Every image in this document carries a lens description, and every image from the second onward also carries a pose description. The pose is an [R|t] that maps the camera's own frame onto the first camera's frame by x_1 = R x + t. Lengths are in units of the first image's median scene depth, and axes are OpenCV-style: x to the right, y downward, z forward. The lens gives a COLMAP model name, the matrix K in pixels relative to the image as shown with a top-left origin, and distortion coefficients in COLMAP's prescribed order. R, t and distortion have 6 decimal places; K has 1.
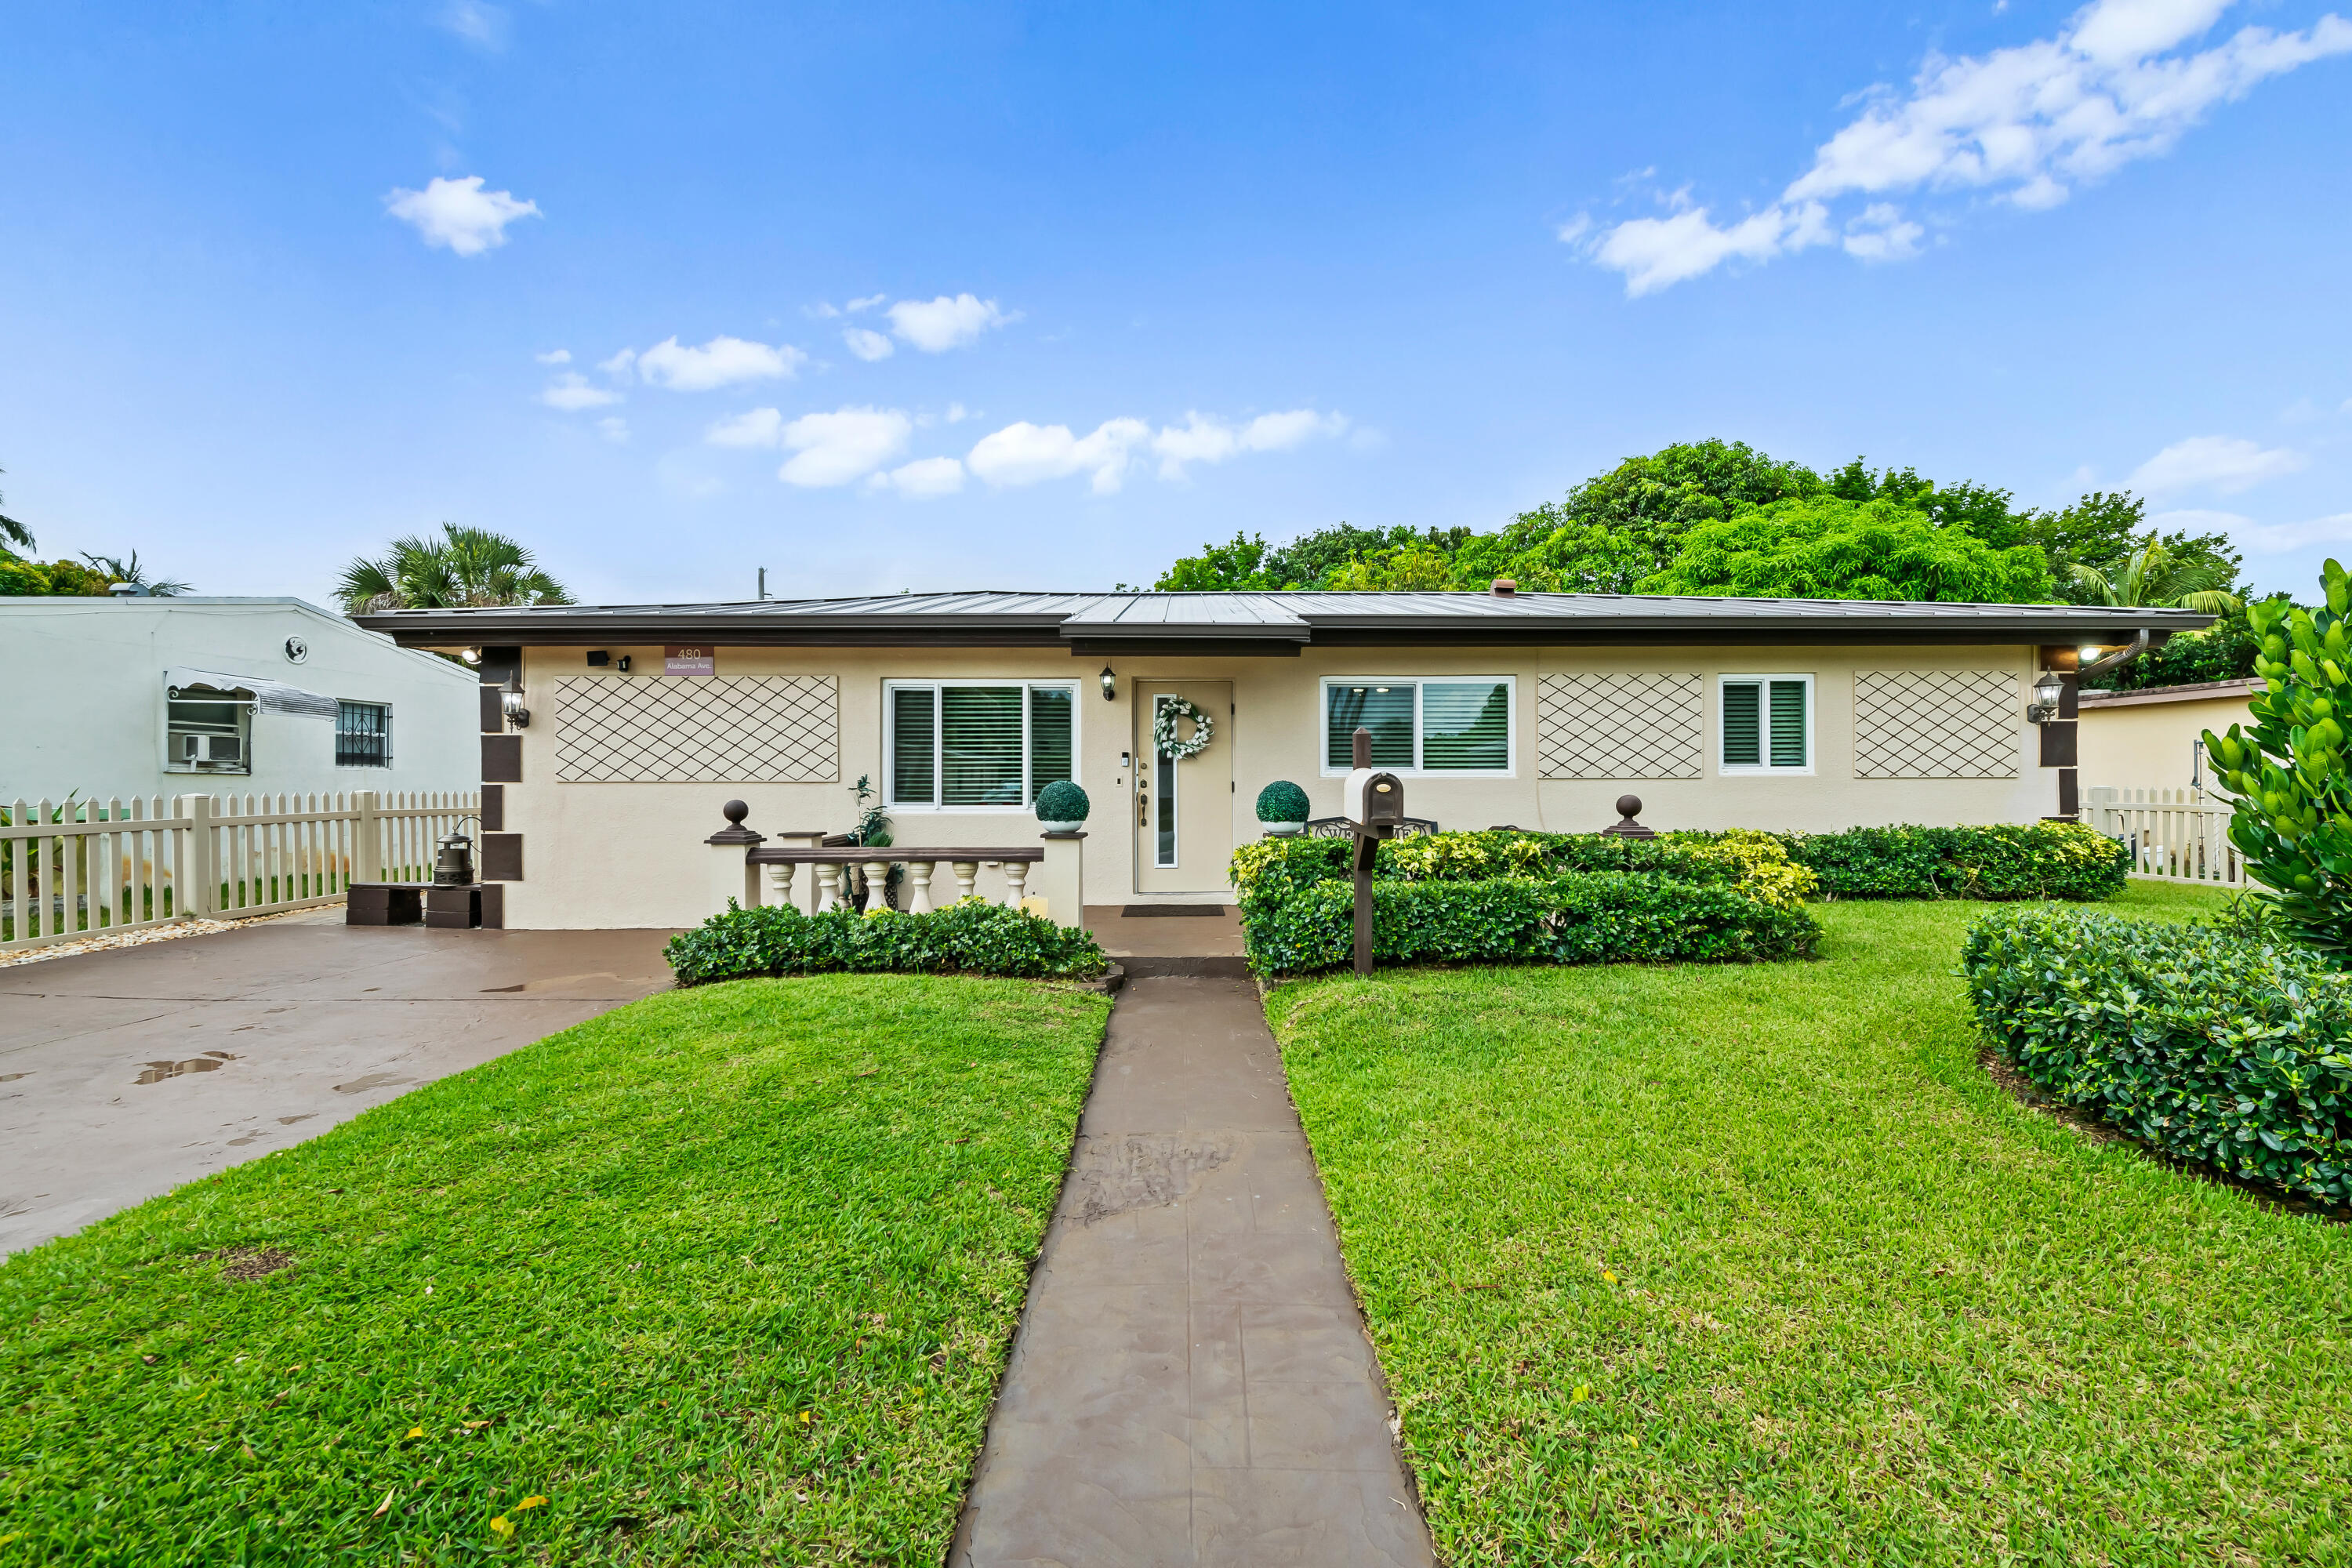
lens RADIAL K [[934.0, 0, 1176.0], [0, 934.0, 784.0], [0, 0, 1]] dist [-0.002237, -0.000561]
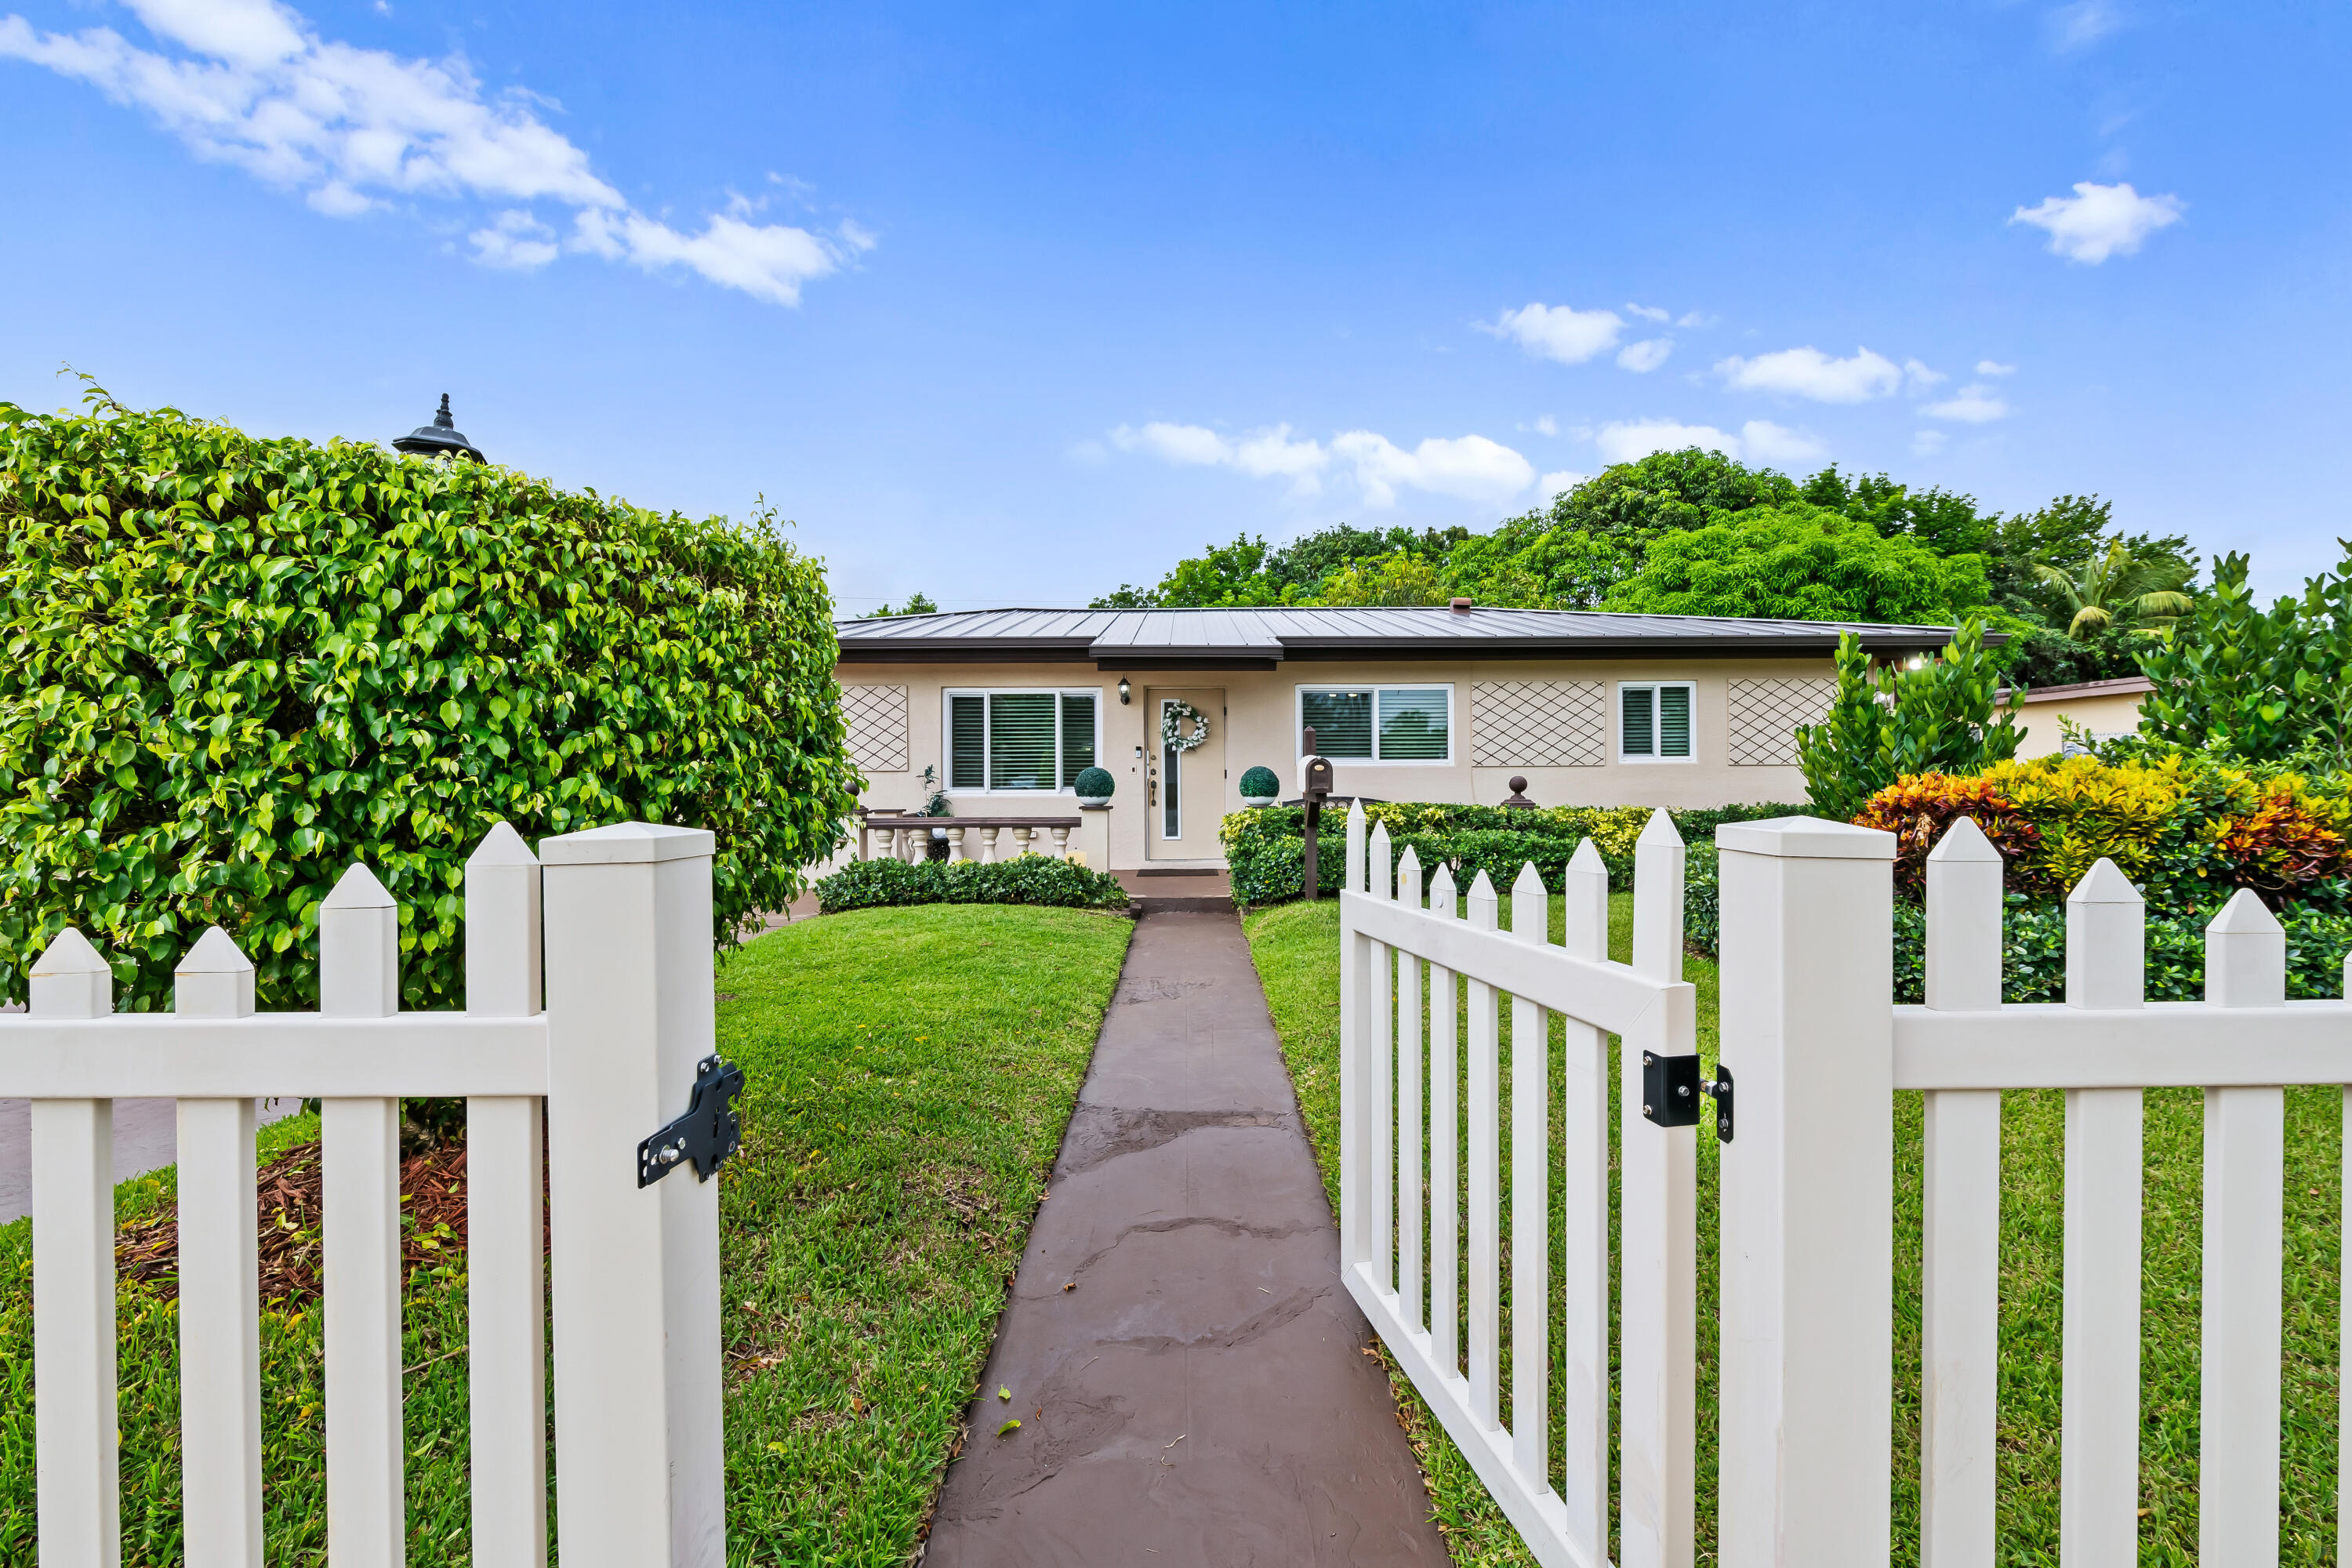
lens RADIAL K [[973.3, 0, 1176.0], [0, 973.3, 784.0], [0, 0, 1]] dist [-0.002244, -0.000396]
pose [[0.999988, -0.003023, -0.003937, 0.000337], [0.003027, 0.999995, 0.001193, 0.014566], [0.003933, -0.001205, 0.999992, -0.291552]]
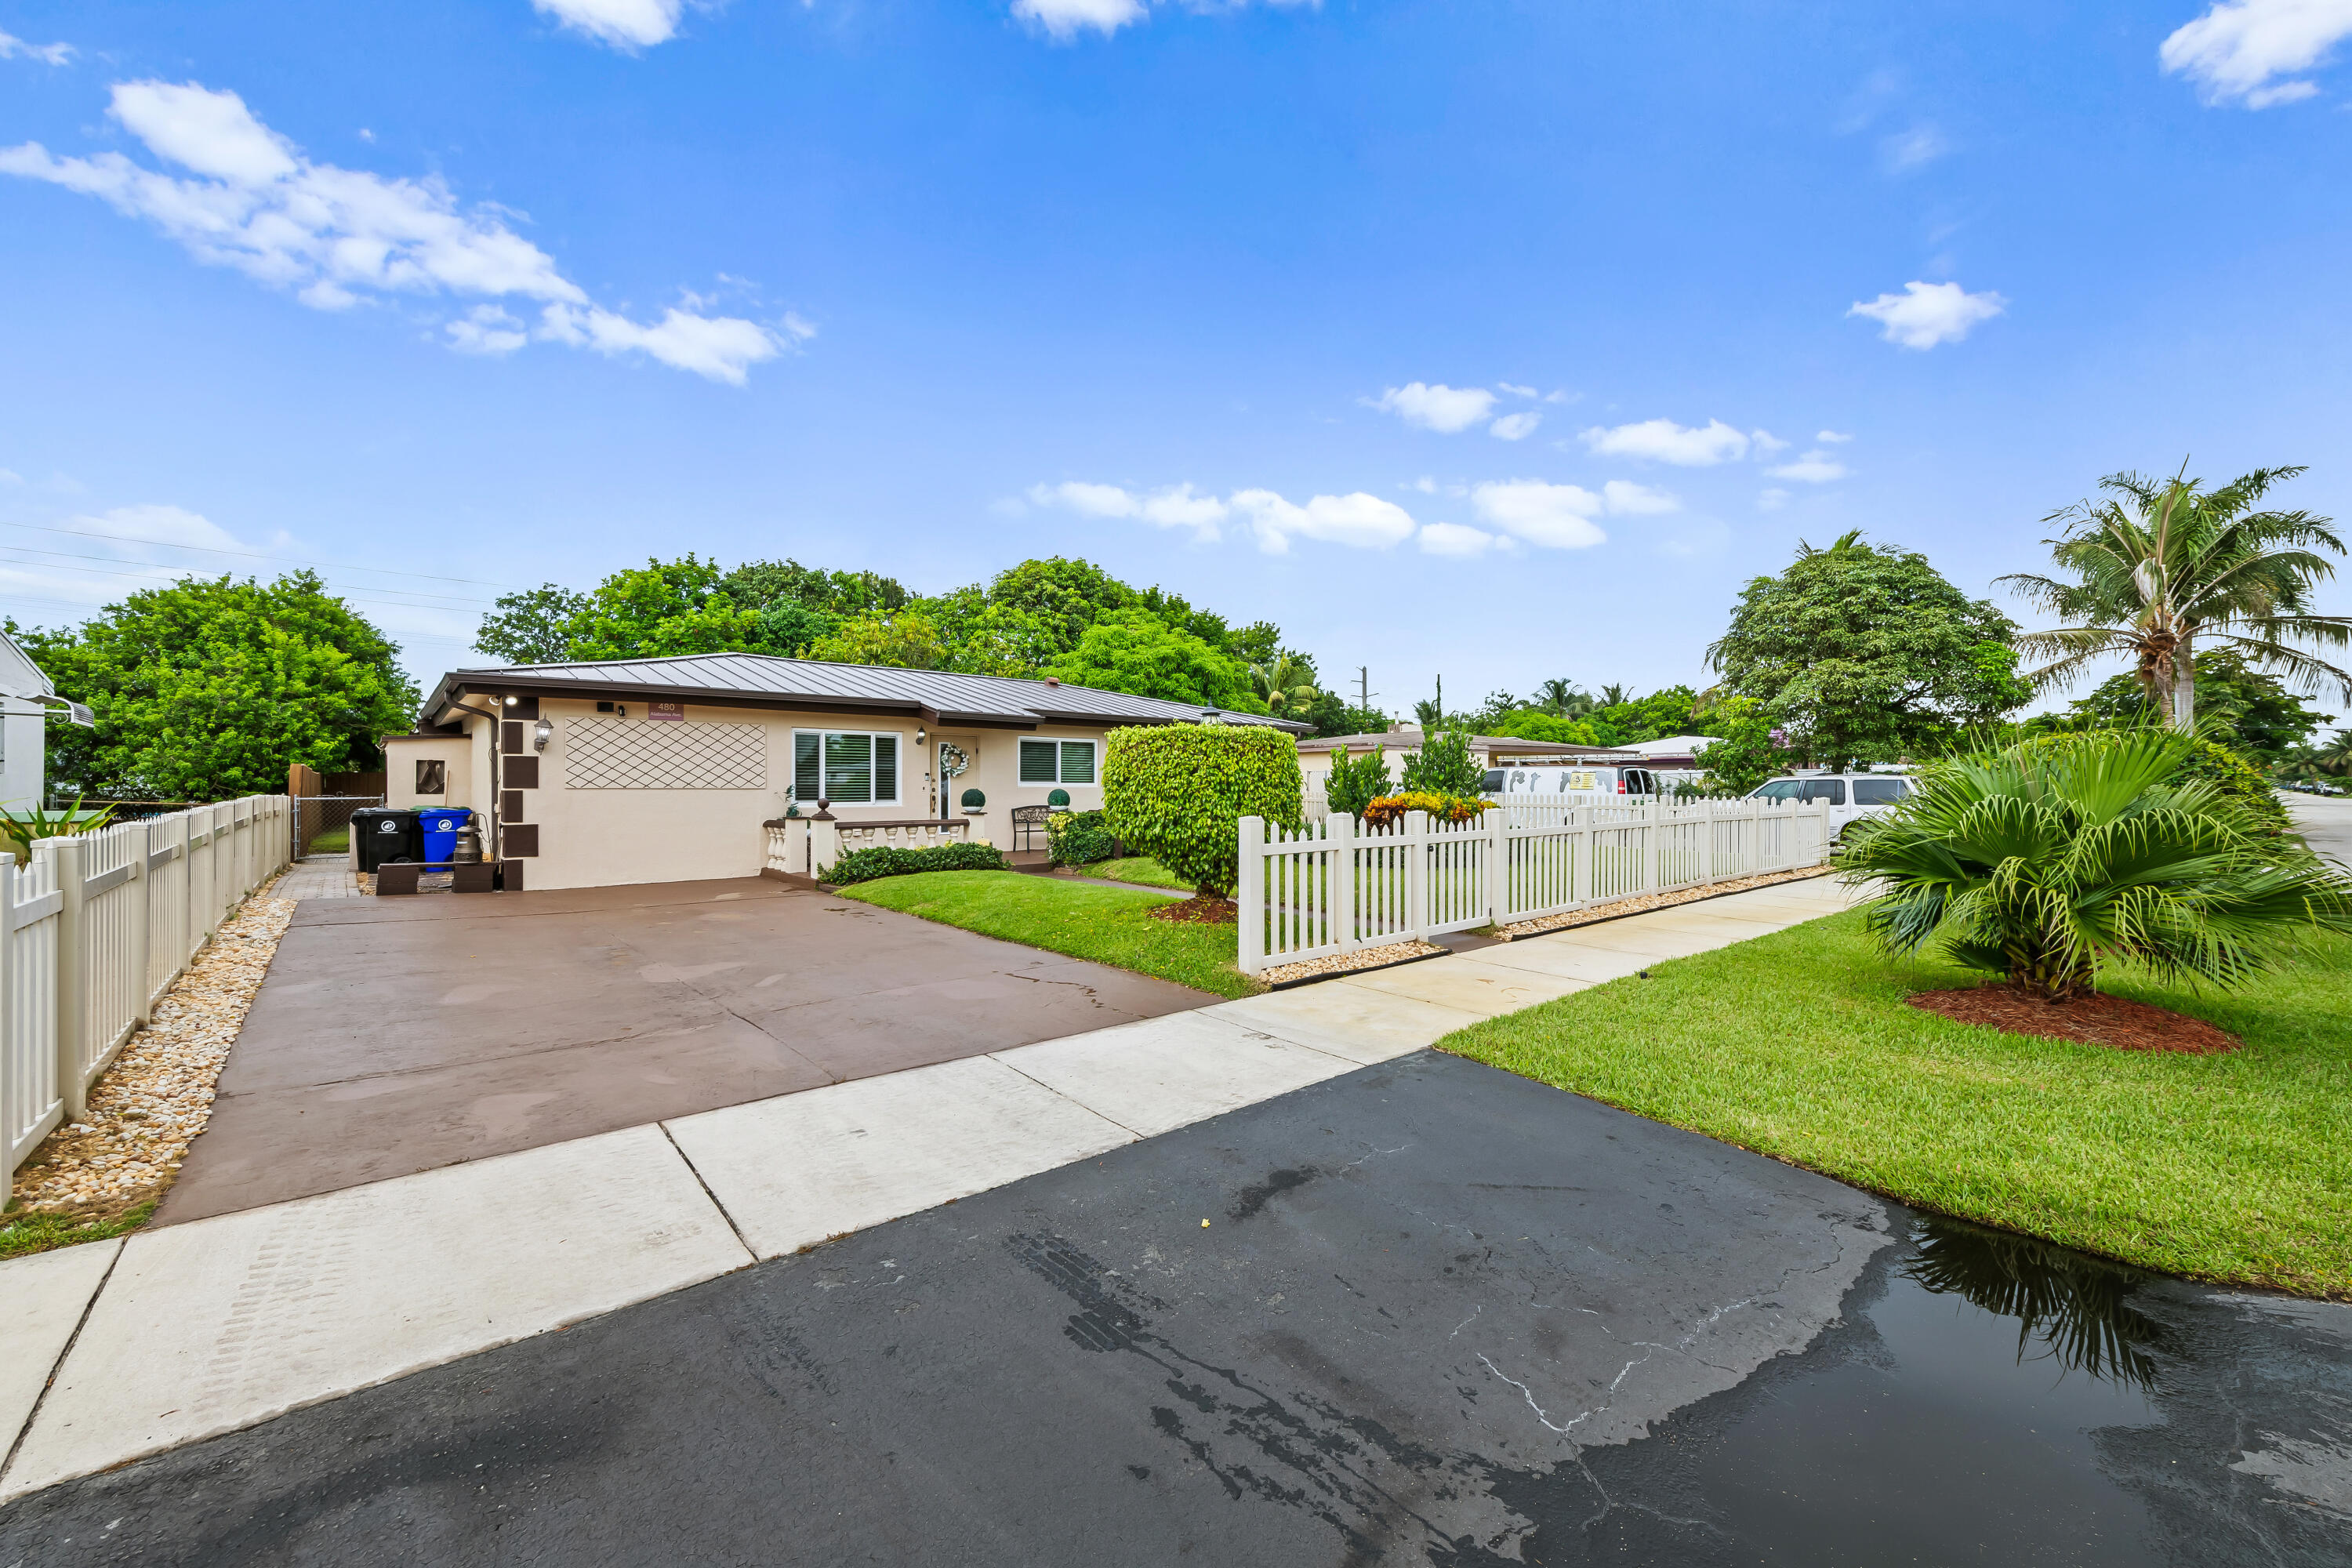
lens RADIAL K [[935.4, 0, 1176.0], [0, 935.4, 784.0], [0, 0, 1]] dist [-0.001600, -0.000024]
pose [[0.759470, 0.004312, 0.650528, -0.885359], [-0.000803, 0.999983, -0.005691, -0.001689], [-0.650541, 0.003800, 0.759461, -0.736634]]
